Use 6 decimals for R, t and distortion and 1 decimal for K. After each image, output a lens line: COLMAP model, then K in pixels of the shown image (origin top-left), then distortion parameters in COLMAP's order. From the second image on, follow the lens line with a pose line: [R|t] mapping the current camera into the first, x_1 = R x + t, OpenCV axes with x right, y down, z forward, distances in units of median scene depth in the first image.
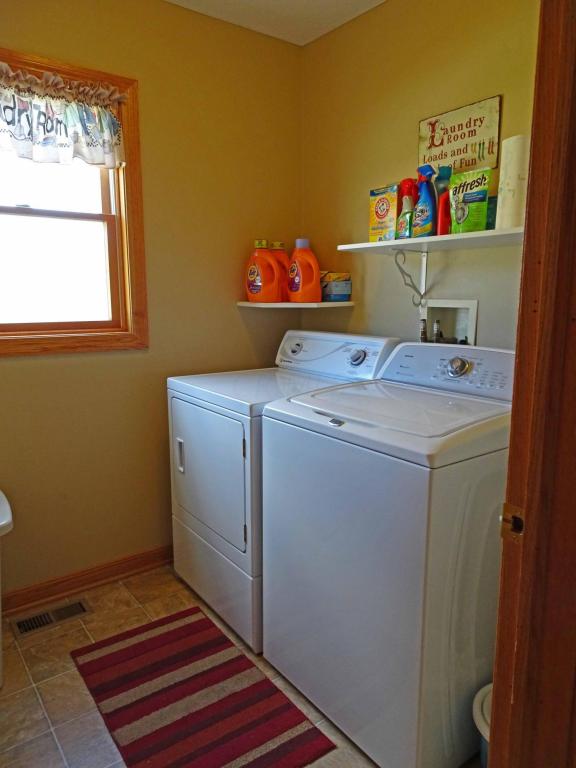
lens RADIAL K [[545.4, 0, 287.3], [0, 545.4, 385.9], [0, 0, 1]] dist [0.010358, -0.003933]
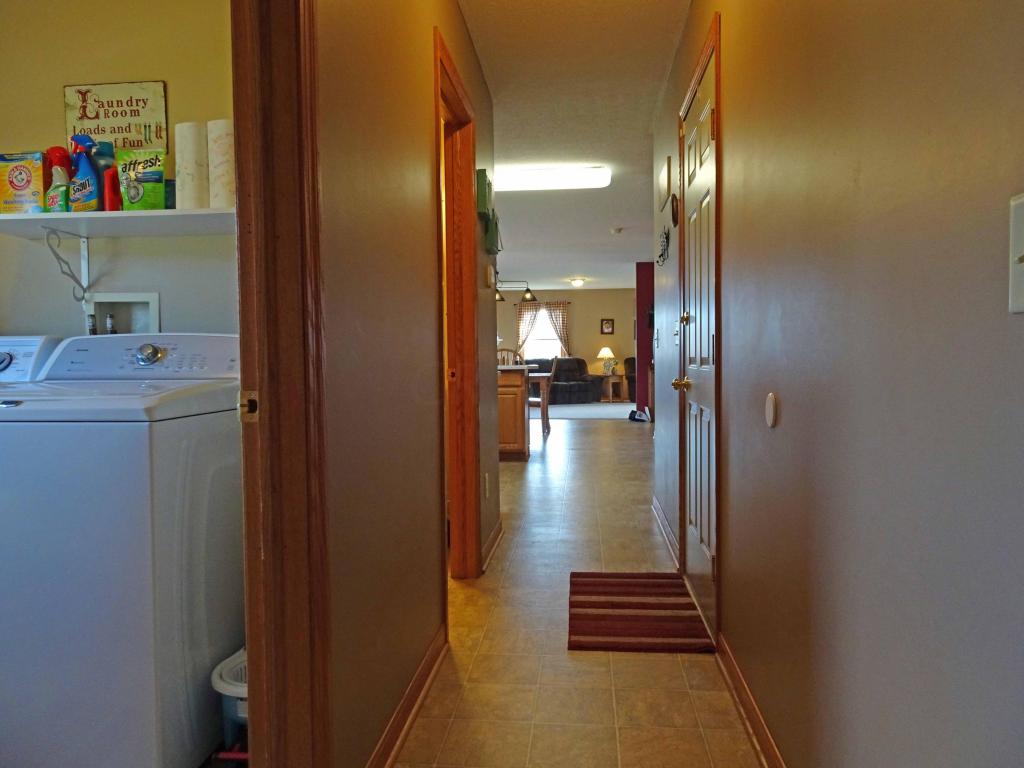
lens RADIAL K [[727.2, 0, 514.9], [0, 727.2, 388.1], [0, 0, 1]] dist [0.010358, -0.003933]
pose [[0.667158, -0.036895, 0.744002, -0.169719], [0.133128, 0.988599, -0.070353, 0.171049], [-0.732924, 0.145984, 0.664463, -0.222819]]
